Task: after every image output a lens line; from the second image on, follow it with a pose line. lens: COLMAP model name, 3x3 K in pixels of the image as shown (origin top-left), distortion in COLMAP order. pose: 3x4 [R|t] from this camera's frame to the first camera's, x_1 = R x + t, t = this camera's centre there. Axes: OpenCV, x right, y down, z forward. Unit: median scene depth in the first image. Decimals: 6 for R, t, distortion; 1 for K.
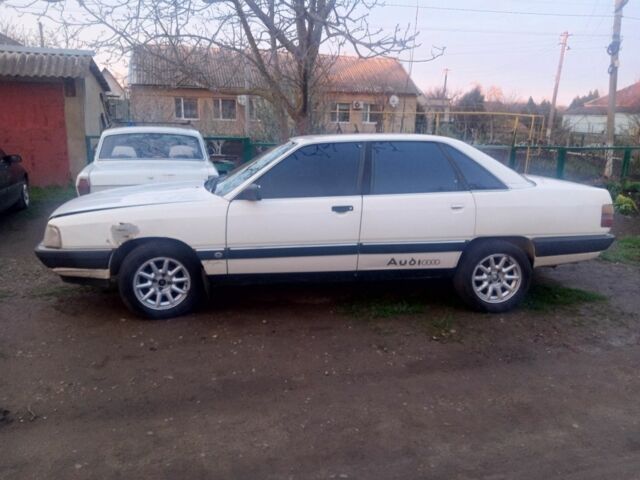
lens RADIAL K [[503.6, 0, 320.0], [0, 503.6, 240.0], [0, 0, 1]] dist [0.073349, -0.164453]
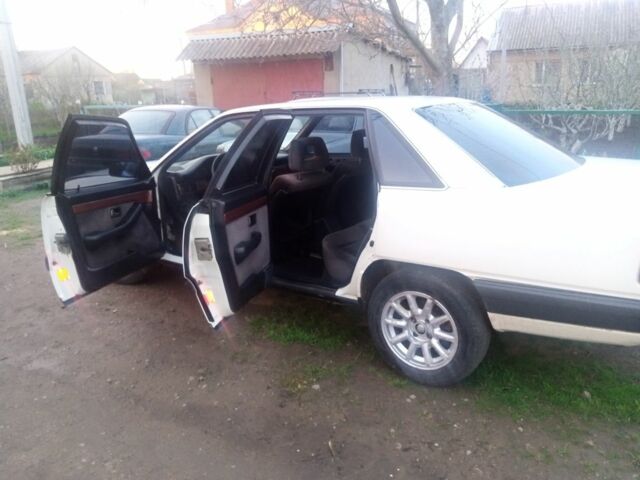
lens RADIAL K [[503.6, 0, 320.0], [0, 503.6, 240.0], [0, 0, 1]] dist [0.073349, -0.164453]
pose [[0.740045, 0.148924, -0.655862, 0.669515], [-0.104494, 0.988794, 0.106615, -0.089442], [0.664390, -0.010366, 0.747314, 0.475120]]
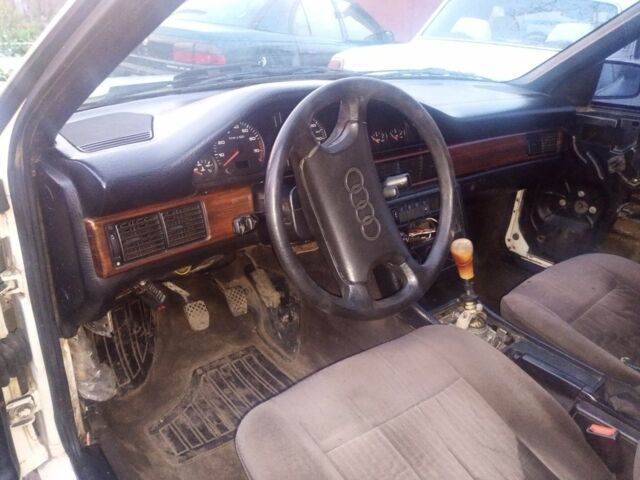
lens RADIAL K [[489.2, 0, 309.5], [0, 489.2, 240.3], [0, 0, 1]] dist [0.005260, 0.000784]
pose [[0.540635, 0.365415, -0.757750, 0.011465], [-0.208608, 0.930835, 0.300047, -0.128552], [0.814982, -0.004143, 0.579471, 0.978946]]
